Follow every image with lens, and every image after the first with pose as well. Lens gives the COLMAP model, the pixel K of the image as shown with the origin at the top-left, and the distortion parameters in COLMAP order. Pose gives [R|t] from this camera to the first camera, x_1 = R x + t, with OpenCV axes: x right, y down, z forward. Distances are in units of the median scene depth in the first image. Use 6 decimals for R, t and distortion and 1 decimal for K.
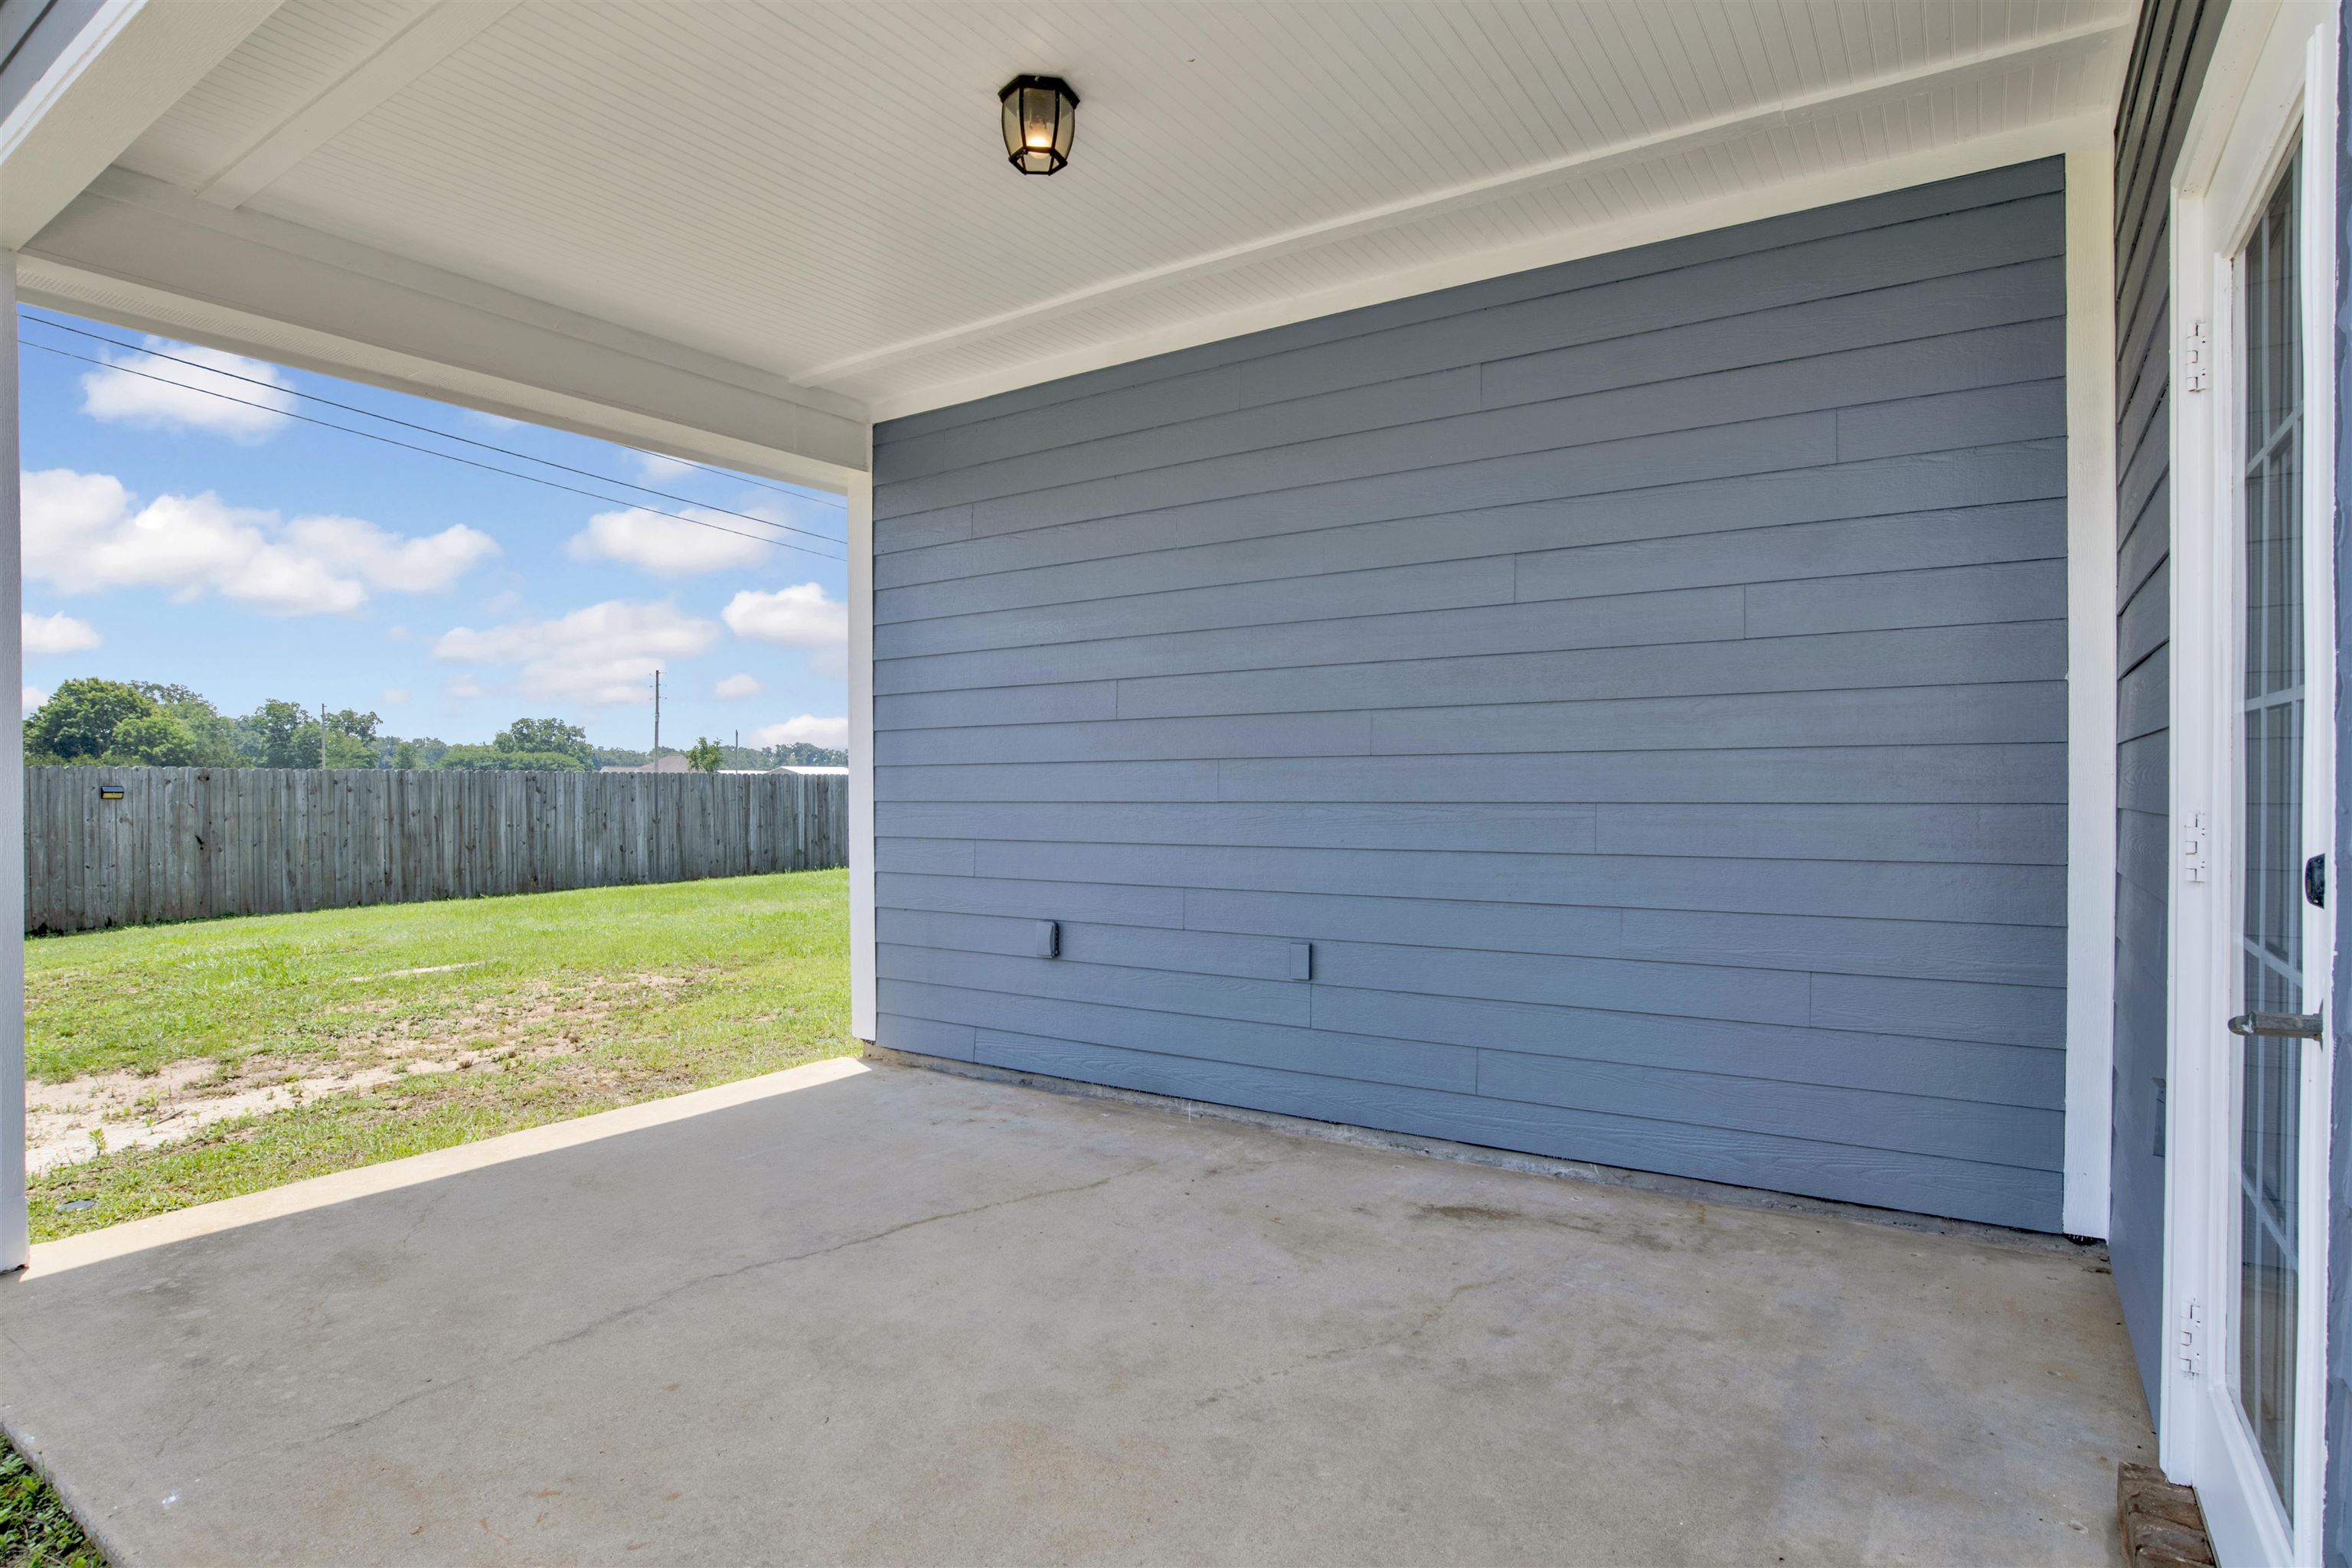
lens RADIAL K [[1196.6, 0, 1174.7], [0, 1196.6, 783.3], [0, 0, 1]] dist [-0.013773, 0.001916]
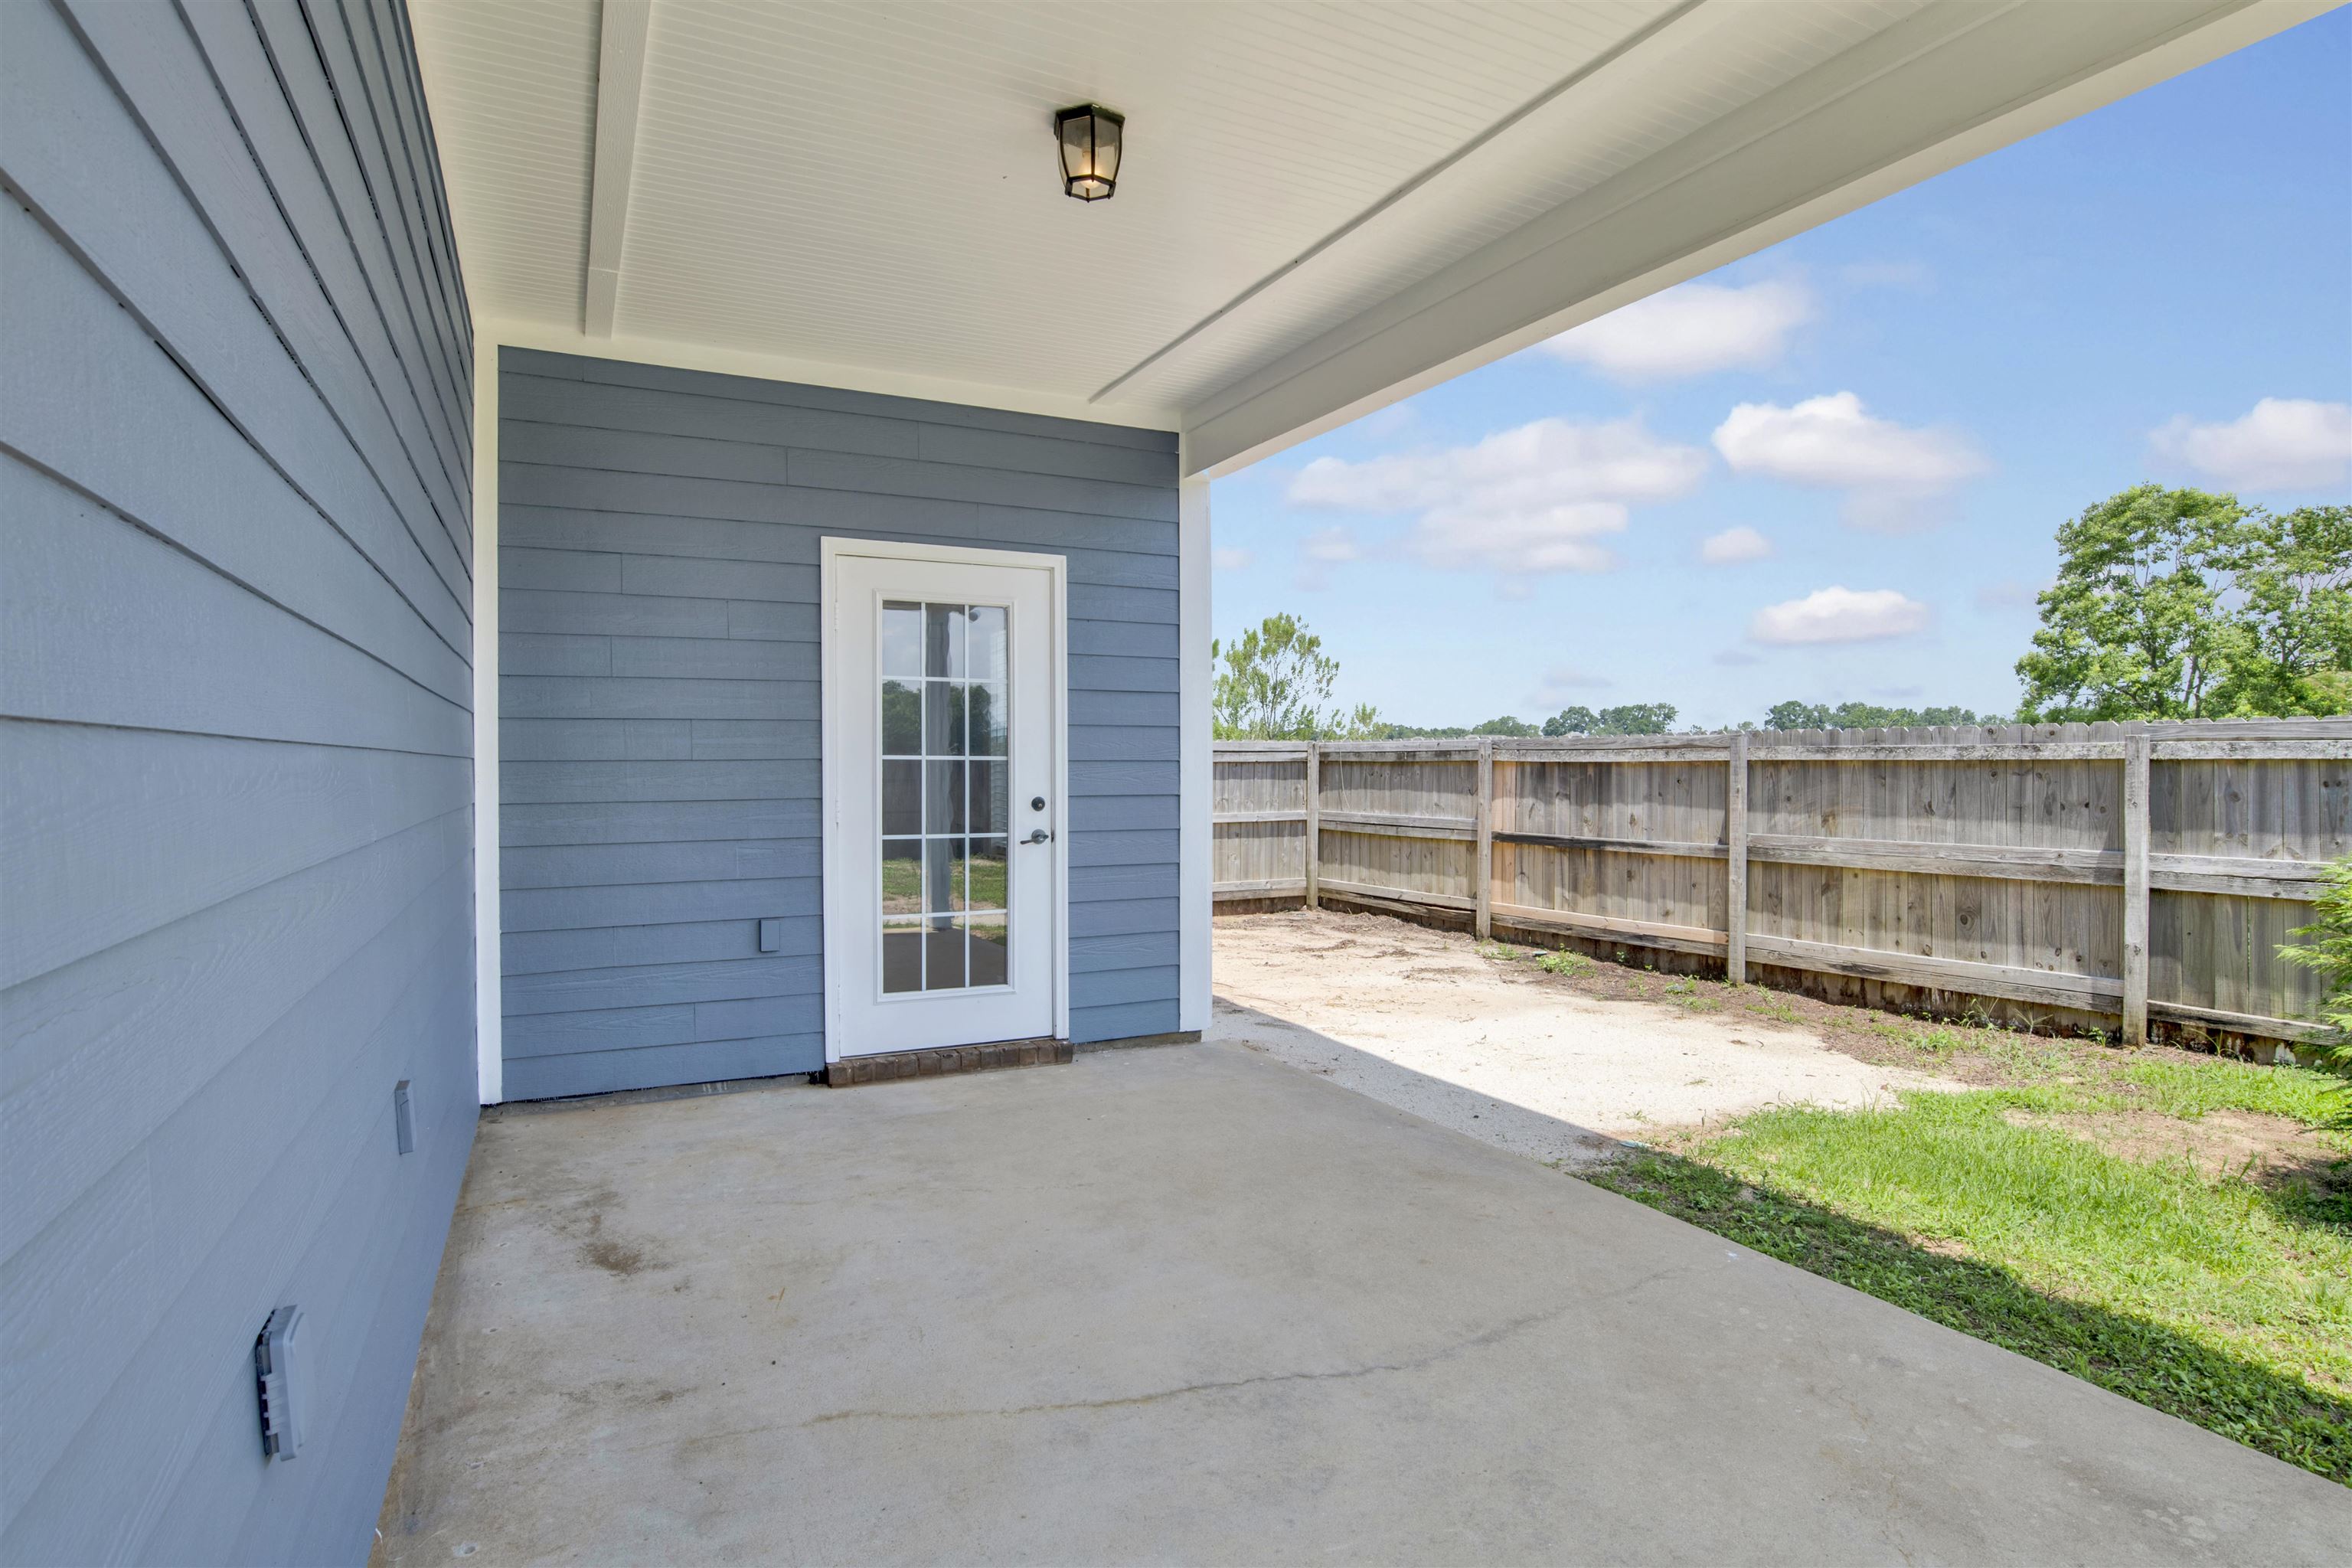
lens RADIAL K [[1255.8, 0, 1199.1], [0, 1255.8, 788.5], [0, 0, 1]] dist [-0.065854, 0.022503]
pose [[-0.879079, 0.005606, 0.476643, -0.647181], [0.012241, 0.999867, 0.010816, -0.006302], [-0.476518, 0.015343, -0.879031, 1.735939]]
